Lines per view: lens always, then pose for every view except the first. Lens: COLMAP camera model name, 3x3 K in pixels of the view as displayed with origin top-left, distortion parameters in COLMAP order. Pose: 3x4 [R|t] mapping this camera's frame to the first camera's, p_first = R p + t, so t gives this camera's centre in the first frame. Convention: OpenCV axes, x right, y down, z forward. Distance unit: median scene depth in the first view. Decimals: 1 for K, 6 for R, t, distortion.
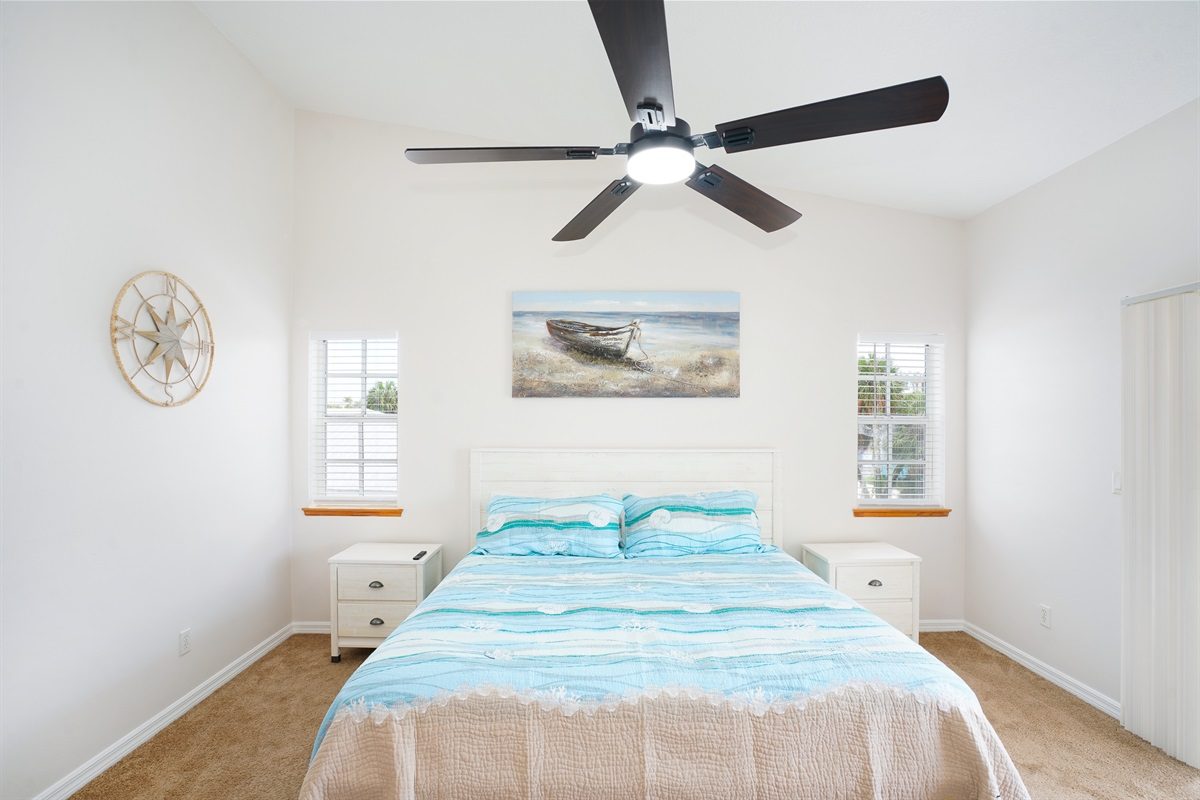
lens RADIAL K [[566.4, 0, 604.9], [0, 566.4, 419.2], [0, 0, 1]] dist [-0.064530, 0.026420]
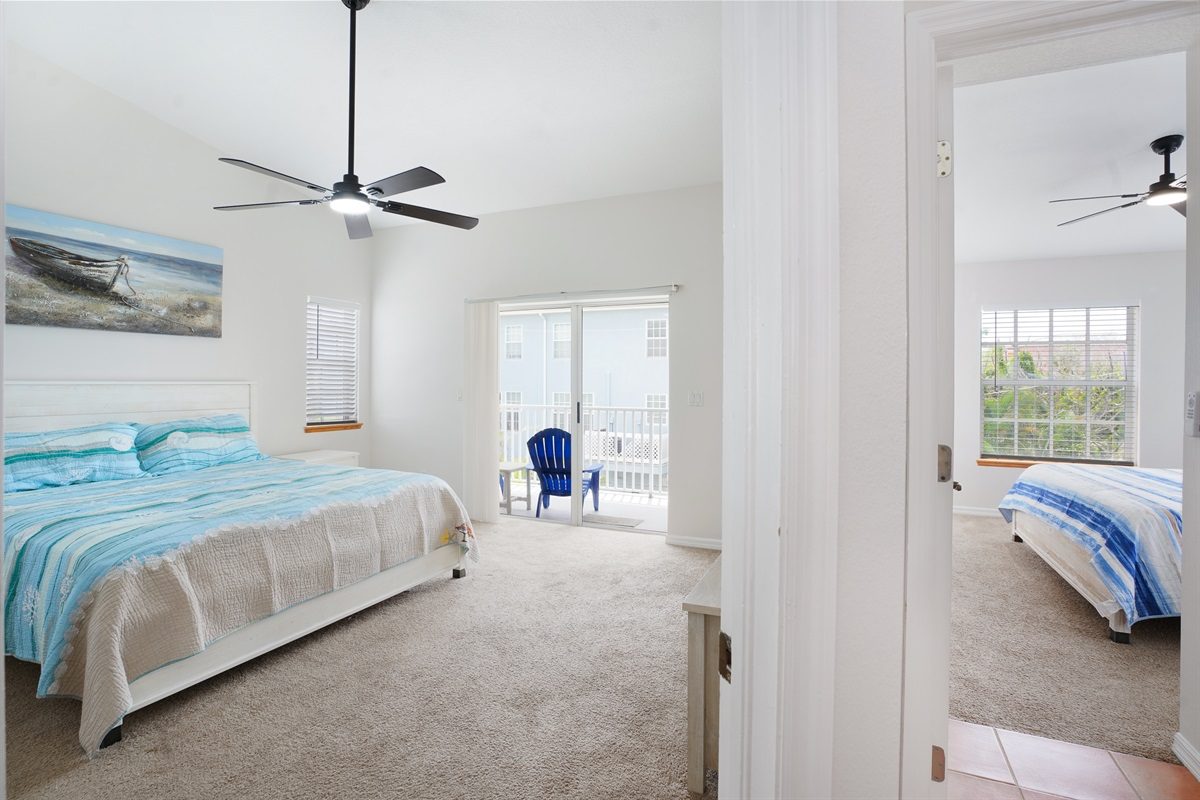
lens RADIAL K [[571.0, 0, 598.4], [0, 571.0, 378.5], [0, 0, 1]] dist [-0.063829, 0.024740]
pose [[0.419202, 0.002199, 0.907890, -0.498135], [-0.004684, 0.999989, -0.000260, 0.043879], [-0.907881, -0.004144, 0.419208, -0.207660]]
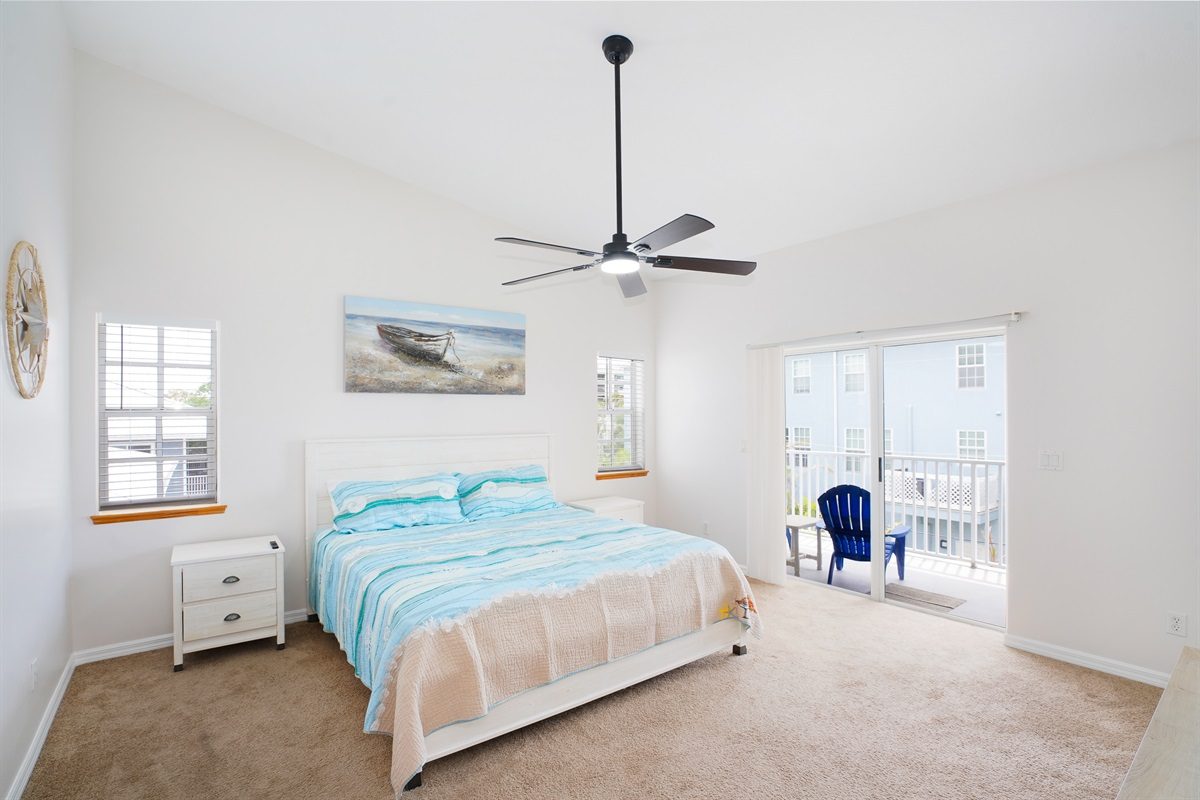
lens RADIAL K [[553.9, 0, 602.5], [0, 553.9, 408.7], [0, 0, 1]] dist [-0.060514, 0.023544]
pose [[0.800020, -0.000563, 0.599973, -0.400116], [0.004905, 0.999972, -0.005601, 0.001630], [-0.599953, 0.007424, 0.800001, -0.142746]]
